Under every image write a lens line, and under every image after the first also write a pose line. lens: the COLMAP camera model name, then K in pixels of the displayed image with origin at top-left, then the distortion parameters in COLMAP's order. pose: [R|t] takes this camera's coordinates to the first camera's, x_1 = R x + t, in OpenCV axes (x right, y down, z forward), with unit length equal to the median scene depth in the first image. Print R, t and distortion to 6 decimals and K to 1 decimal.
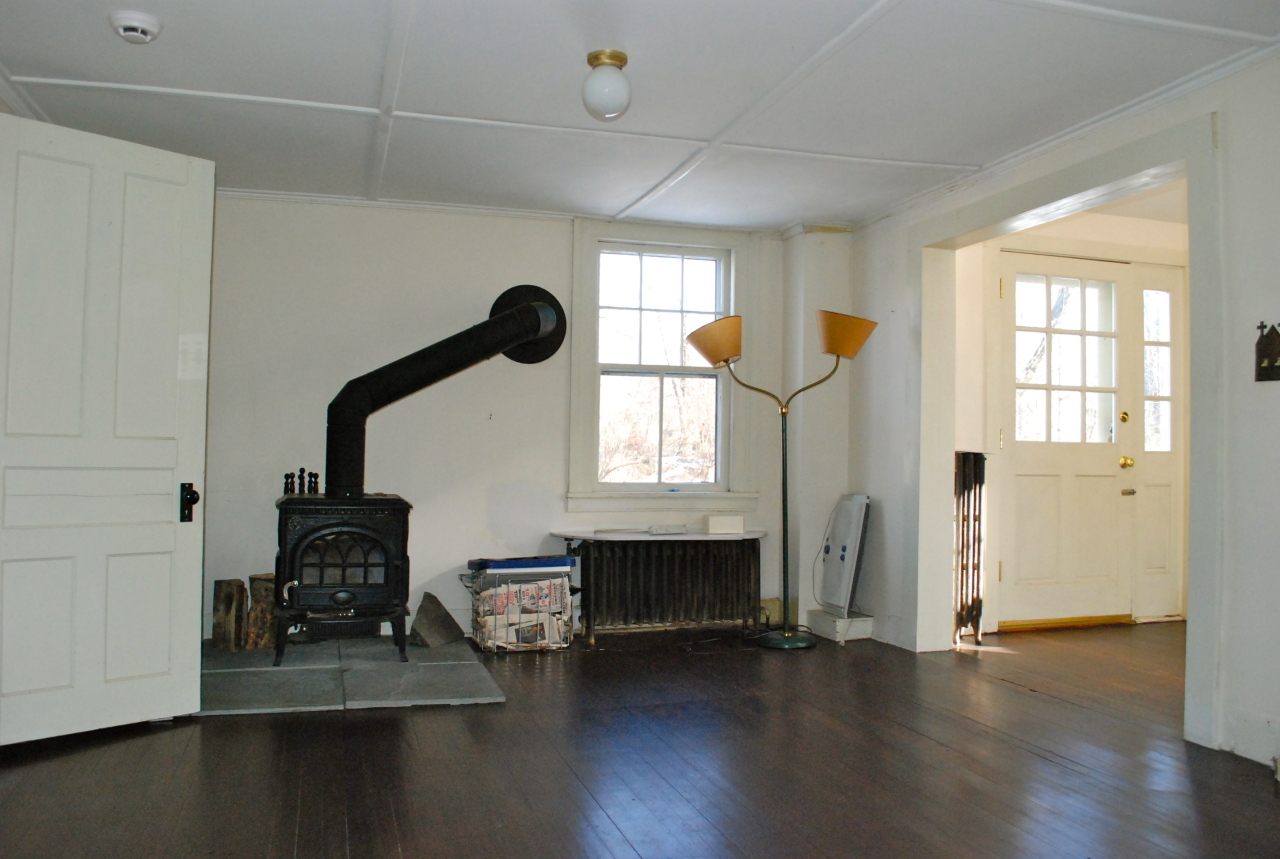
lens RADIAL K [[1191.9, 0, 640.0], [0, 1191.9, 429.5], [0, 0, 1]] dist [-0.000889, 0.000548]
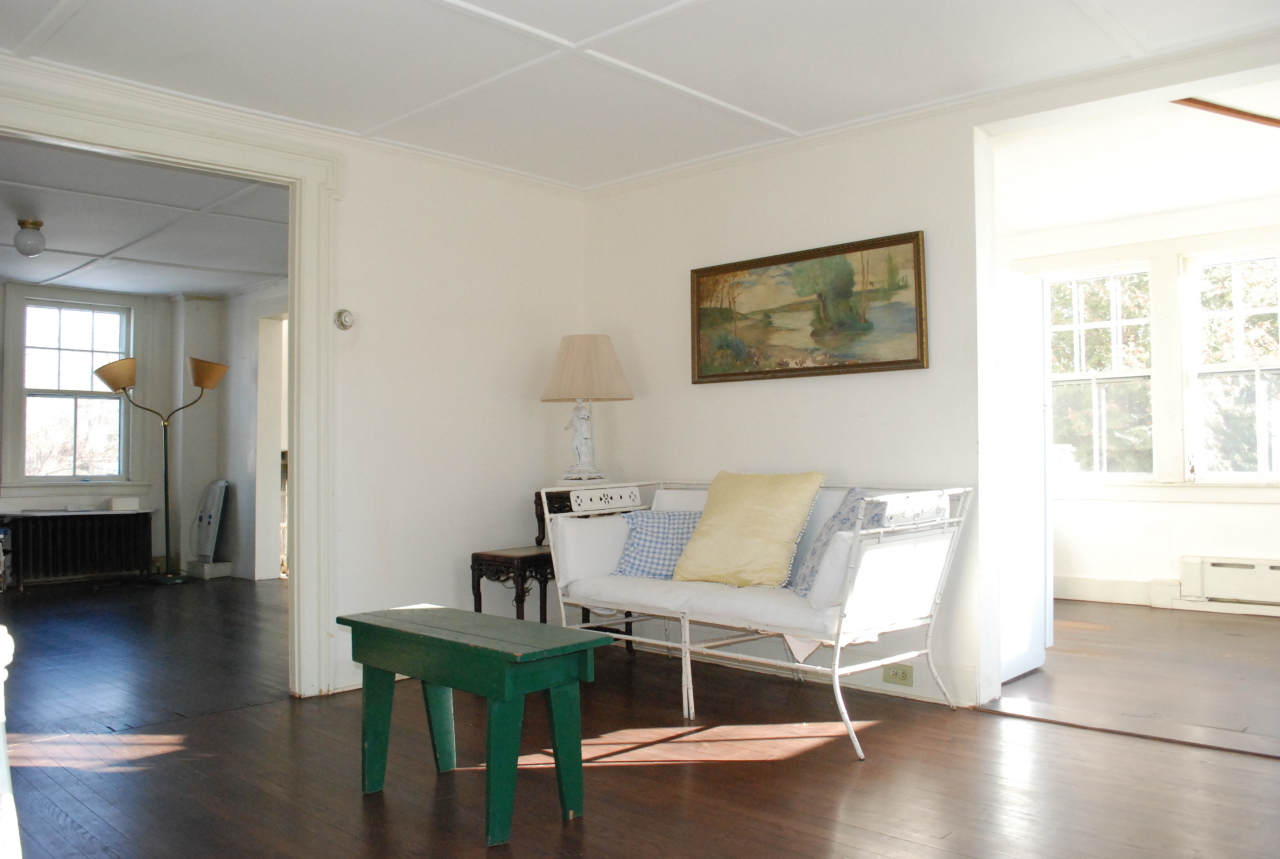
lens RADIAL K [[990.5, 0, 640.0], [0, 990.5, 429.5], [0, 0, 1]] dist [-0.081265, 0.000102]
pose [[0.860671, -0.001919, 0.509157, 0.014011], [0.003511, 0.999991, -0.002165, -0.004151], [-0.509149, 0.003651, 0.860671, -0.311820]]
